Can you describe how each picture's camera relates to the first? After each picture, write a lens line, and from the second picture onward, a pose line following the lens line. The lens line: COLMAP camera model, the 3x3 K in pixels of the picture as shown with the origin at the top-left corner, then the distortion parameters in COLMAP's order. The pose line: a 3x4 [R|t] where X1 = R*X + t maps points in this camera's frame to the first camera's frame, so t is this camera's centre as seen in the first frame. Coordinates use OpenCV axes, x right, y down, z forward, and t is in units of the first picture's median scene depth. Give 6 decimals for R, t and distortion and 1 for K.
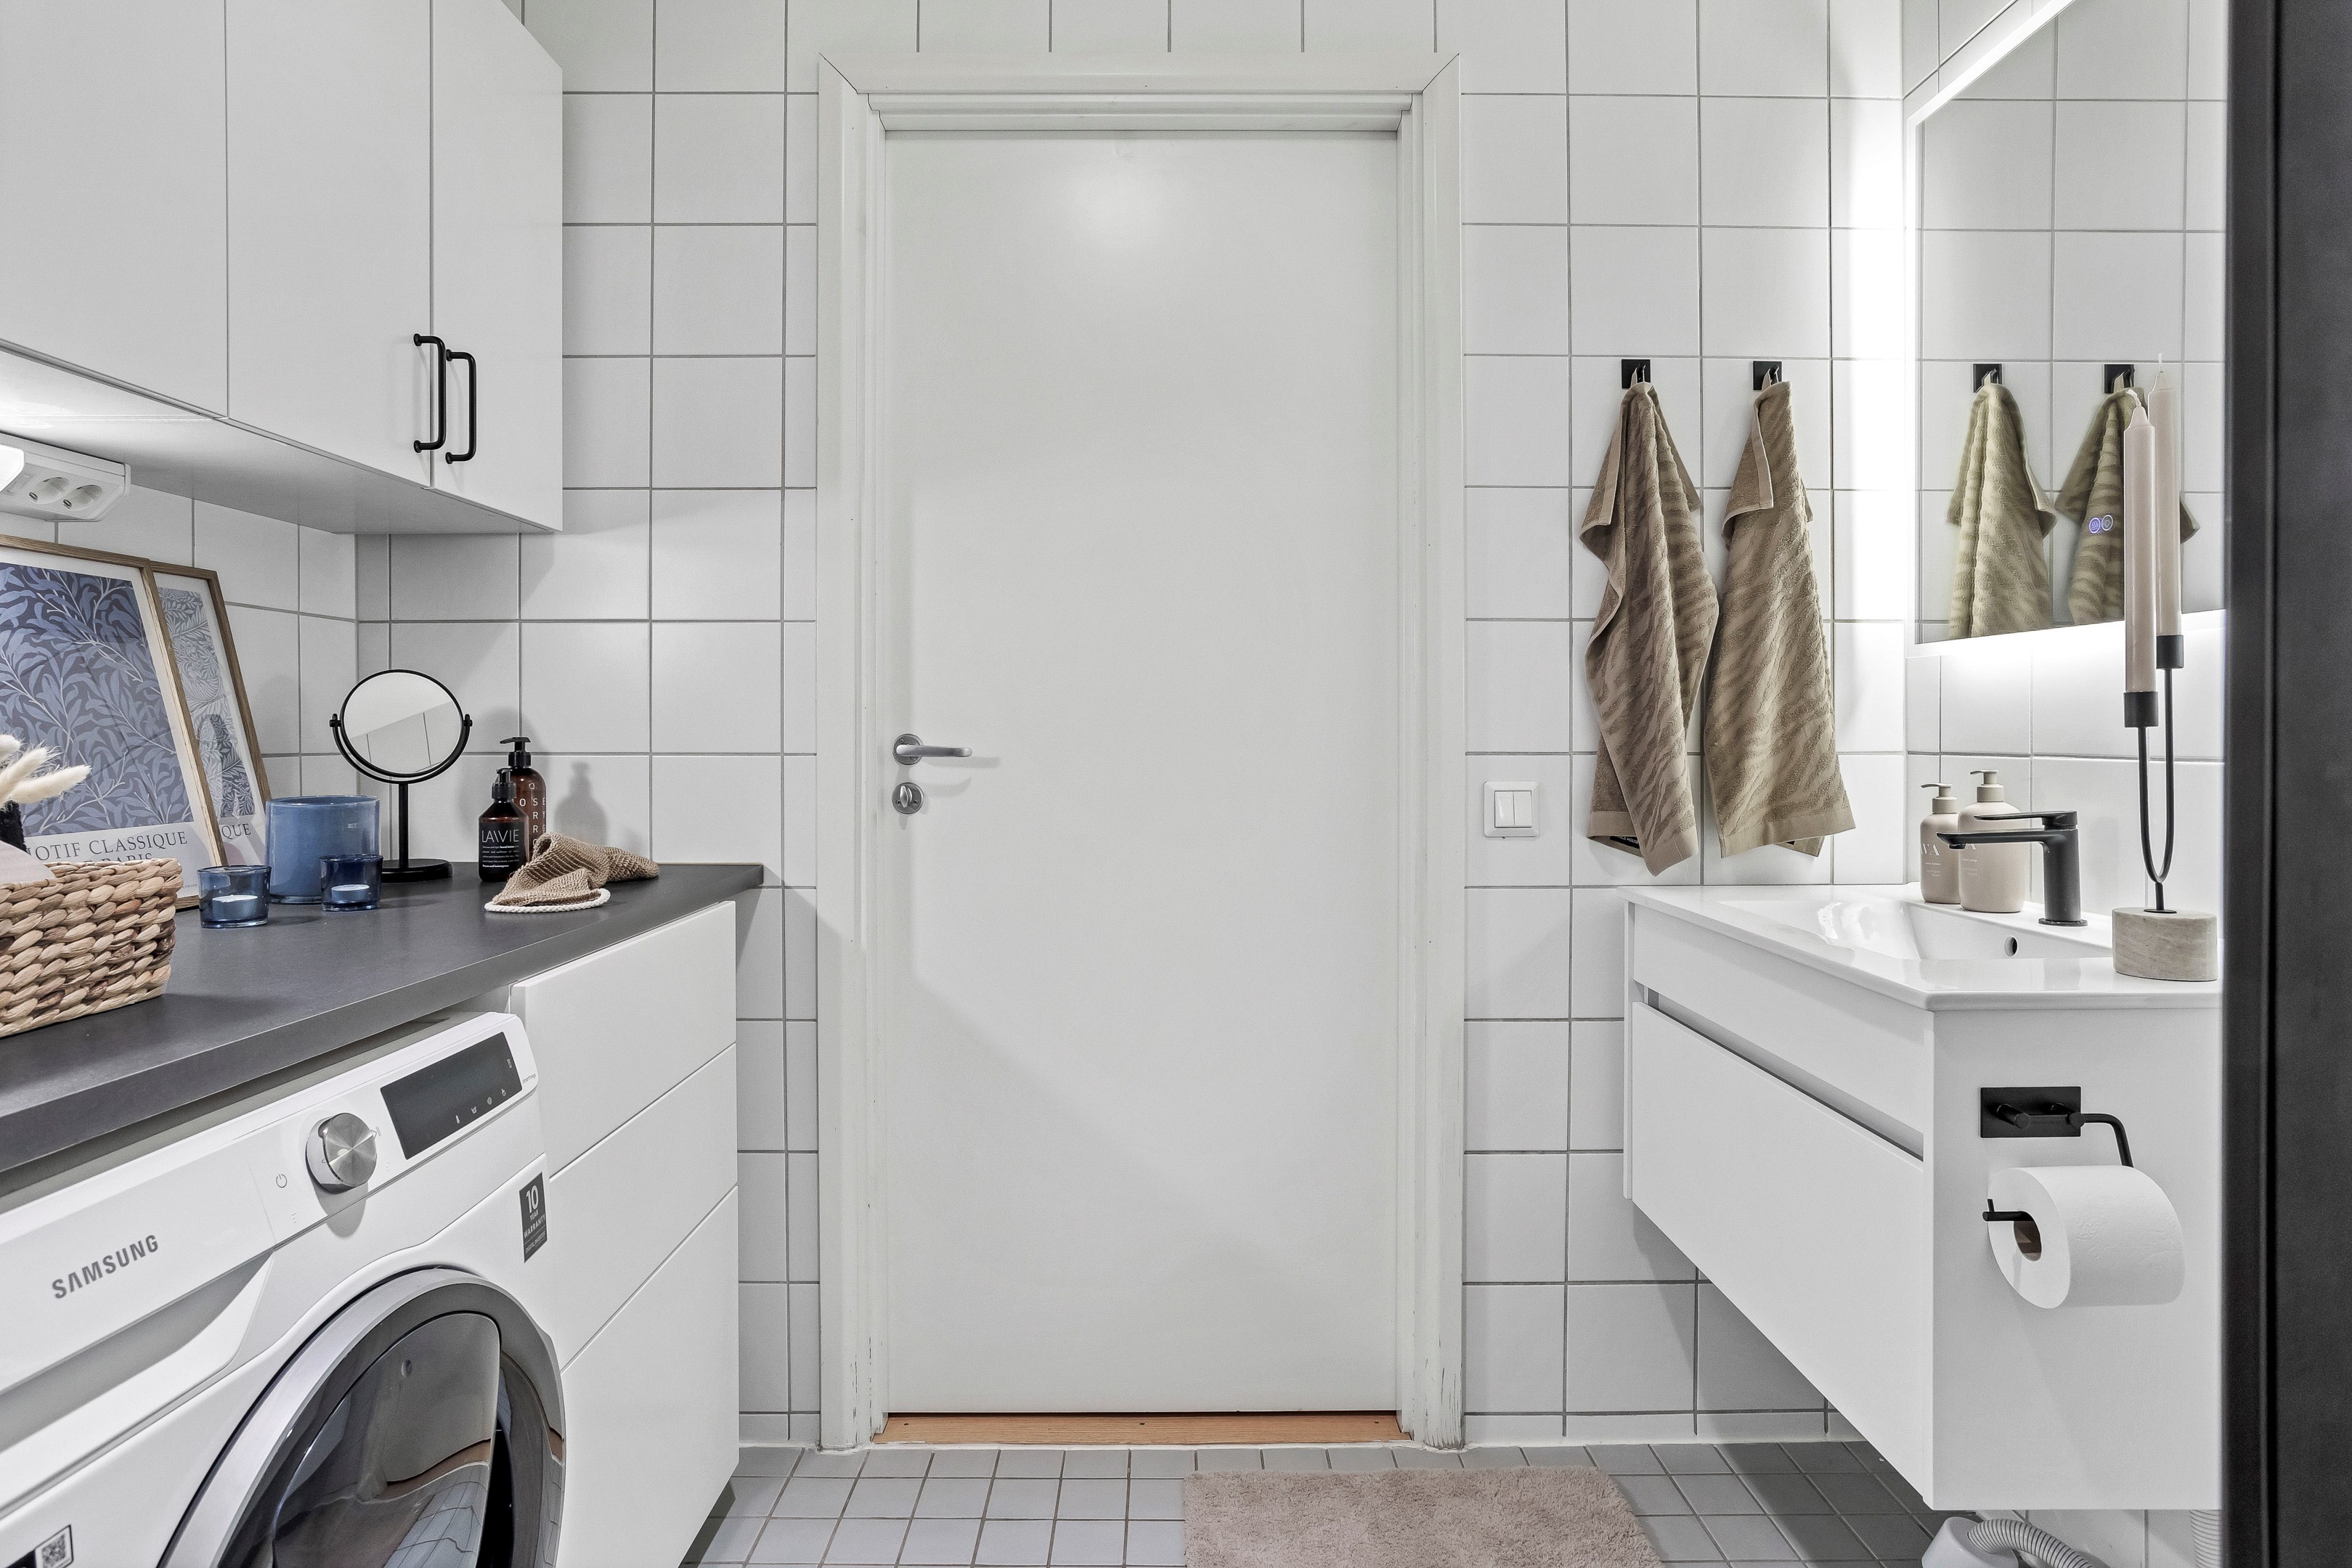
lens RADIAL K [[1306.8, 0, 1176.3], [0, 1306.8, 743.4], [0, 0, 1]] dist [-0.033119, 0.020953]
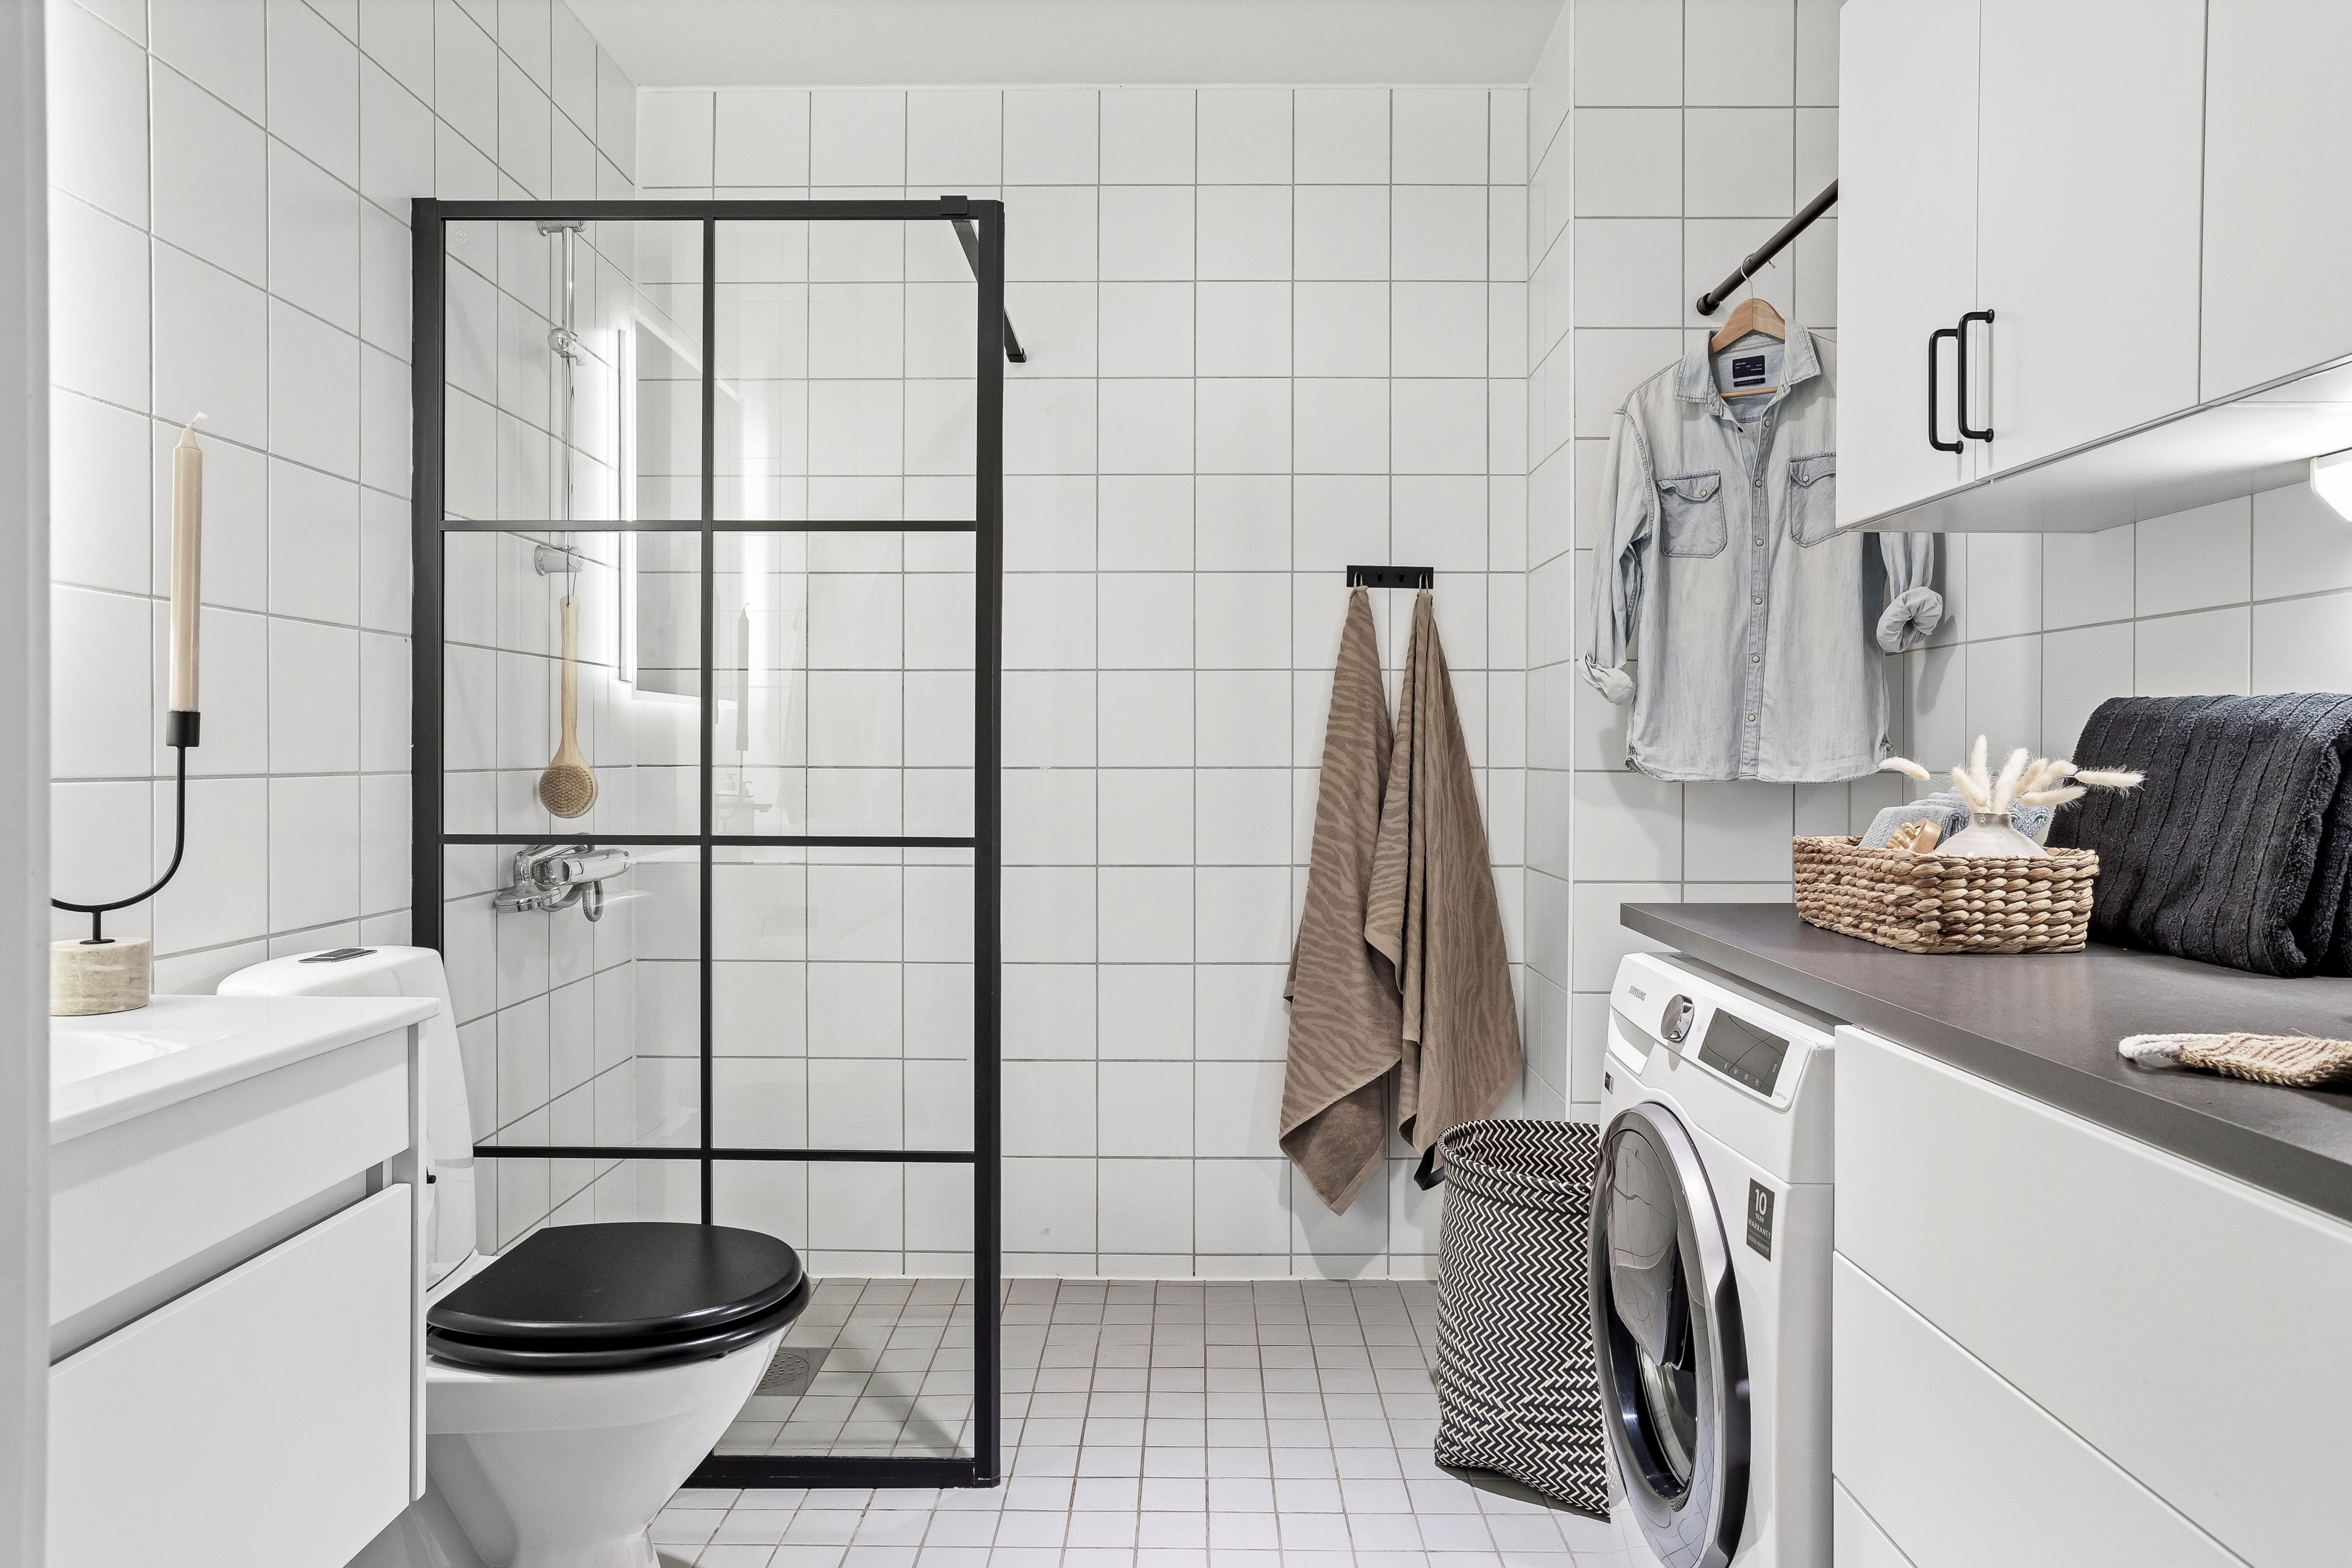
lens RADIAL K [[1481.6, 0, 1178.1], [0, 1481.6, 769.9], [0, 0, 1]] dist [0.000595, 0.005742]
pose [[-0.999713, -0.001295, 0.023908, -0.036885], [-0.000833, 0.999813, 0.019317, -0.012177], [-0.023929, 0.019291, -0.999528, 1.438957]]
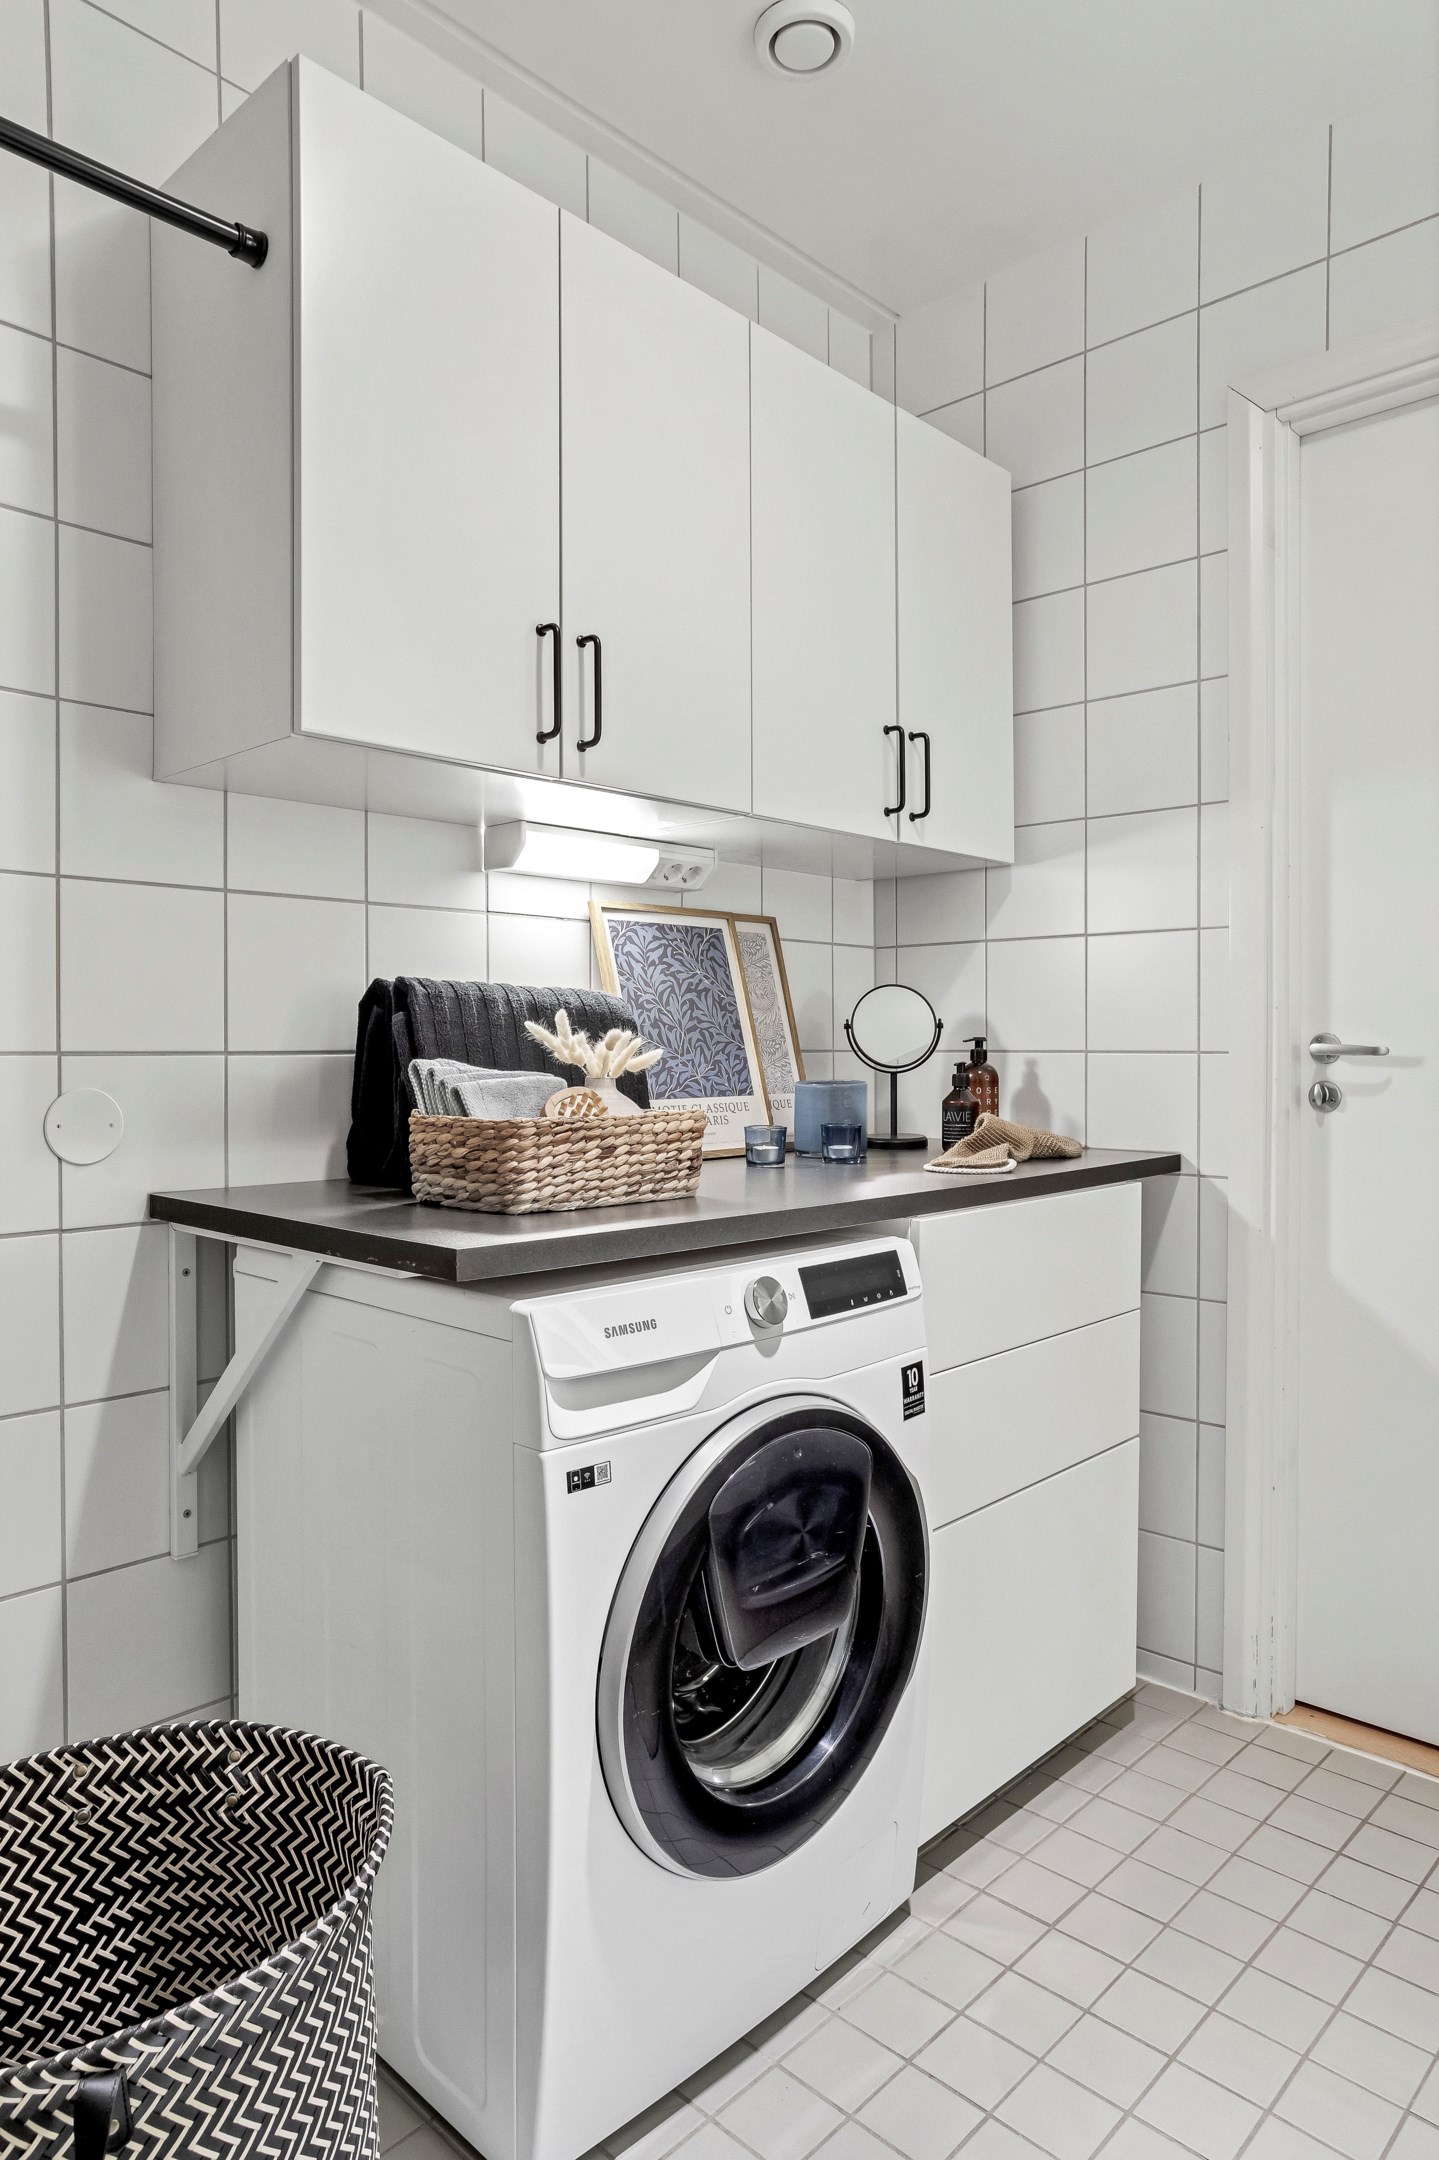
lens RADIAL K [[1360.7, 0, 714.0], [0, 1360.7, 1067.4], [0, 0, 1]] dist [0.000595, 0.005742]
pose [[0.726262, 0.009807, -0.687348, 0.205630], [-0.004133, 0.999942, 0.009900, 0.012986], [0.687406, -0.004349, 0.726261, -0.103050]]
